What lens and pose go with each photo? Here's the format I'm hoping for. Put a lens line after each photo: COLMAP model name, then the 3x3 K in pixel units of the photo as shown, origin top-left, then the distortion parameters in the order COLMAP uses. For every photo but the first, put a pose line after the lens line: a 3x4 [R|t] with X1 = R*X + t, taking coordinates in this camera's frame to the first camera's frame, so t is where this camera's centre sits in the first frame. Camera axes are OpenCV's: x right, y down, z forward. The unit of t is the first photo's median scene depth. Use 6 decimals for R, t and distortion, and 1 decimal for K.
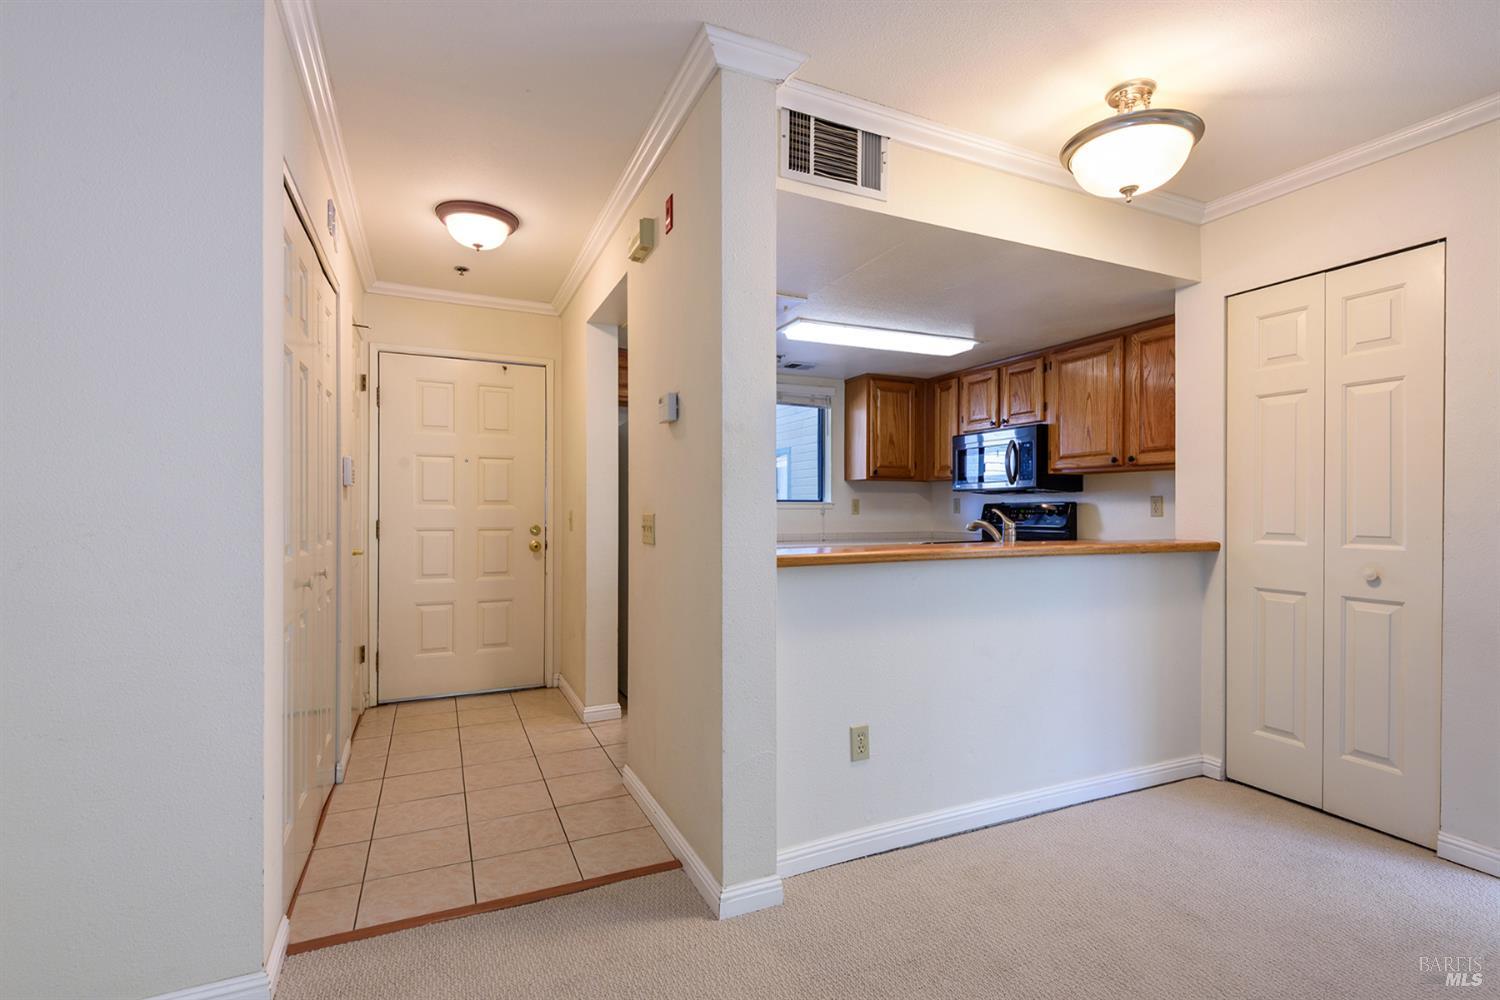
lens RADIAL K [[696.0, 0, 752.3], [0, 696.0, 510.6], [0, 0, 1]] dist [-0.002244, -0.000501]
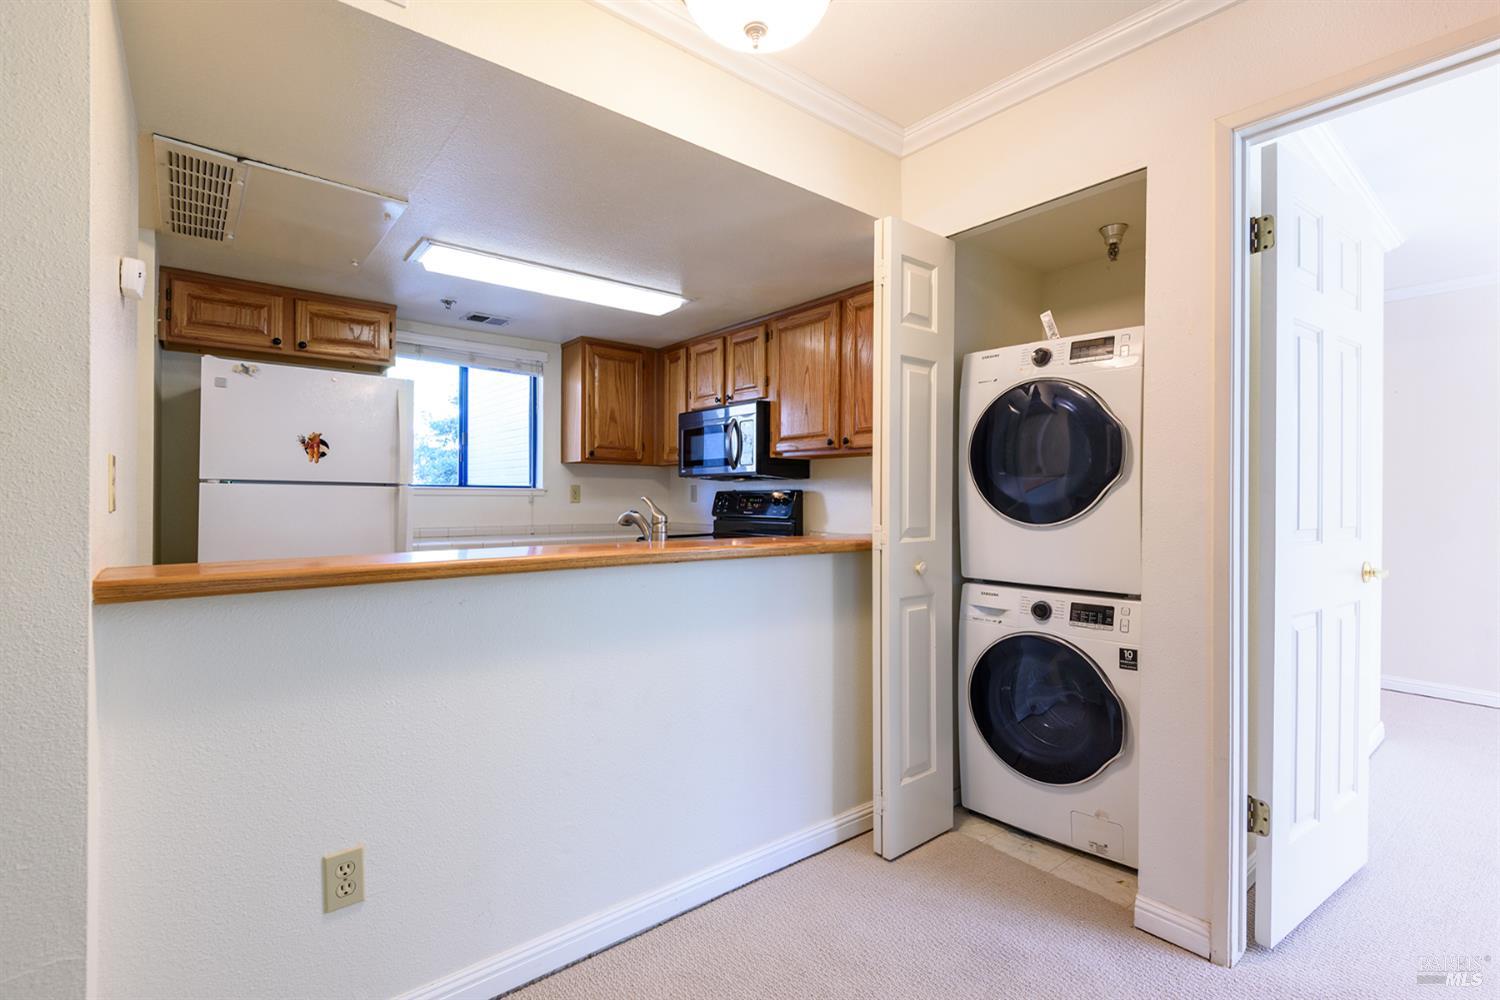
lens RADIAL K [[684.8, 0, 750.0], [0, 684.8, 500.0], [0, 0, 1]] dist [-0.000167, -0.000291]
pose [[0.965577, 0.004651, 0.260077, 0.165007], [-0.005294, 0.999984, 0.001769, -0.000798], [-0.260065, -0.003085, 0.965586, 0.159547]]
